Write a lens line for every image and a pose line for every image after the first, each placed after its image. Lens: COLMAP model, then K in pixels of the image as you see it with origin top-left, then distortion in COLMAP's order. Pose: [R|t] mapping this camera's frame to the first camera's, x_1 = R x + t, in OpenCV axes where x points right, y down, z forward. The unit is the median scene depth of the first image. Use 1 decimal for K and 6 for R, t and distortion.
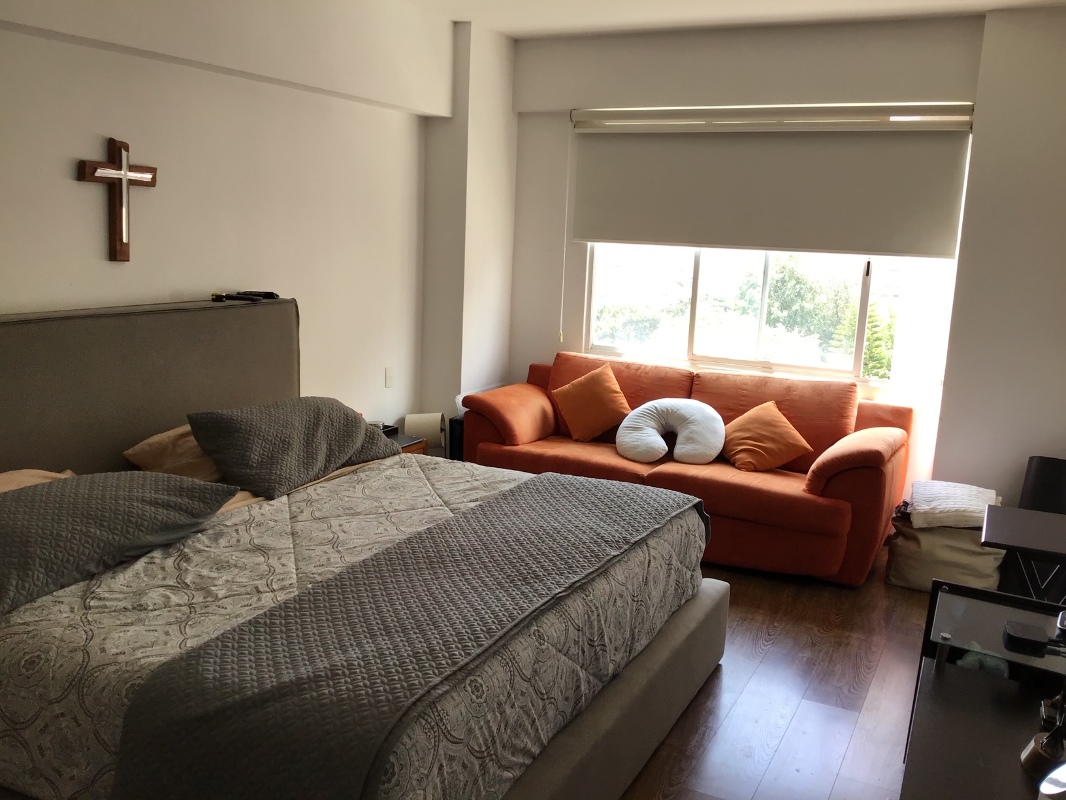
lens RADIAL K [[981.8, 0, 539.4], [0, 981.8, 400.7], [0, 0, 1]] dist [0.116394, -0.231423]
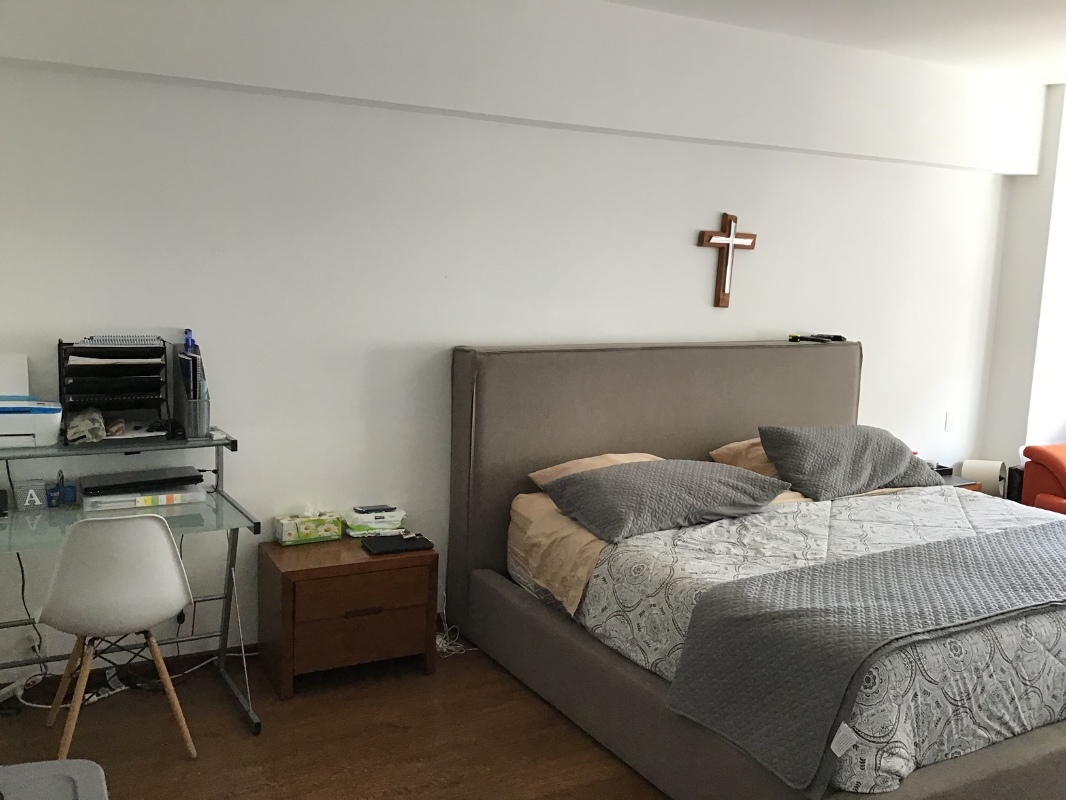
lens RADIAL K [[981.8, 0, 539.4], [0, 981.8, 400.7], [0, 0, 1]] dist [0.116394, -0.231423]
pose [[0.836121, 0.072142, -0.543780, 0.118696], [-0.101274, 0.994575, -0.023772, 0.048705], [0.539115, 0.074947, 0.838891, -0.266015]]
